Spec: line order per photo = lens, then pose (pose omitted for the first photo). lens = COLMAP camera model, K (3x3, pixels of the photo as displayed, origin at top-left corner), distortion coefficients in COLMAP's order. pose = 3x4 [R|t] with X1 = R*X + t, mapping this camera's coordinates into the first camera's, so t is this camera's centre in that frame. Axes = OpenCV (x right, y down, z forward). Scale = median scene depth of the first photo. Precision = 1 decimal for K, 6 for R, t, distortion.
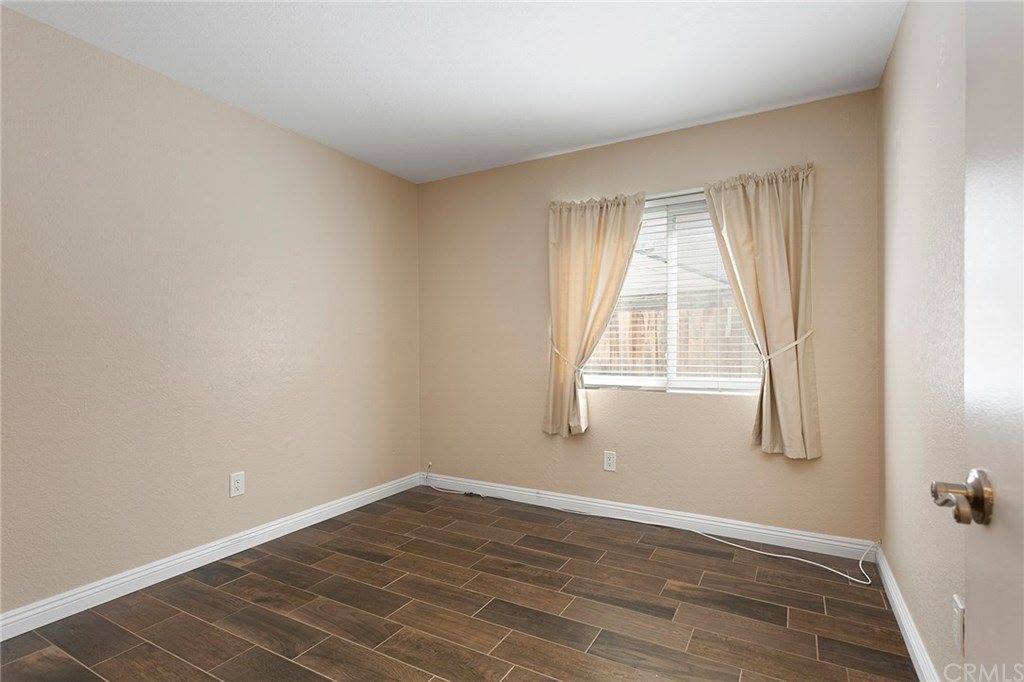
lens RADIAL K [[489.5, 0, 511.6], [0, 489.5, 342.9], [0, 0, 1]] dist [0.001825, 0.002435]
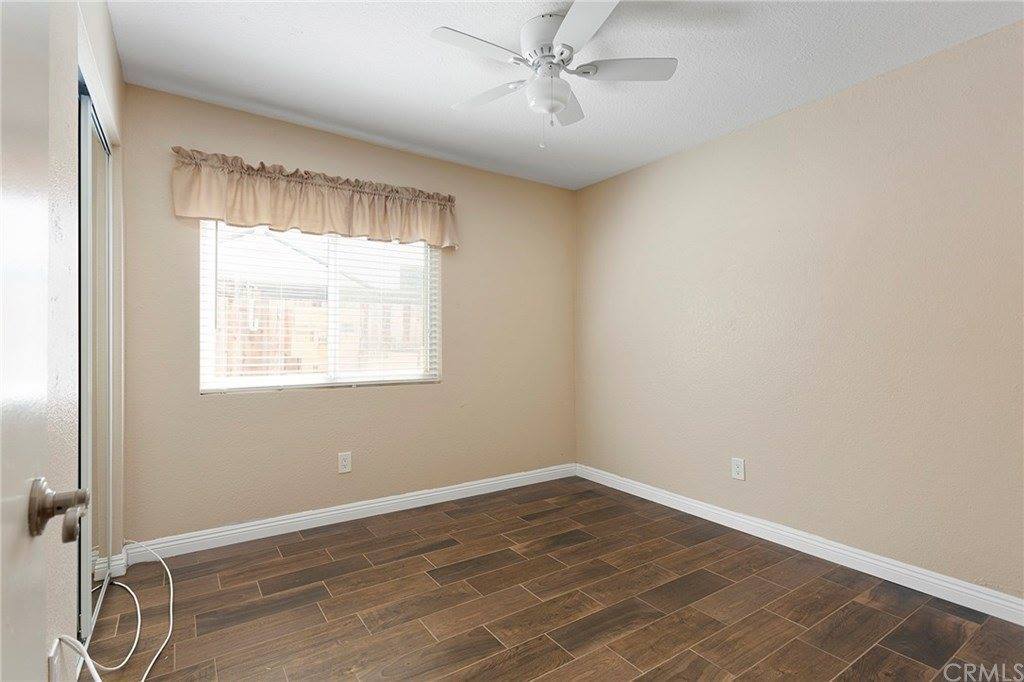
lens RADIAL K [[489.5, 0, 511.5], [0, 489.5, 340.9], [0, 0, 1]] dist [0.001825, 0.002435]
pose [[0.455593, 0.003426, 0.890182, -0.430854], [0.000826, 0.999991, -0.004271, 0.013031], [-0.890188, 0.002681, 0.455586, 0.257320]]
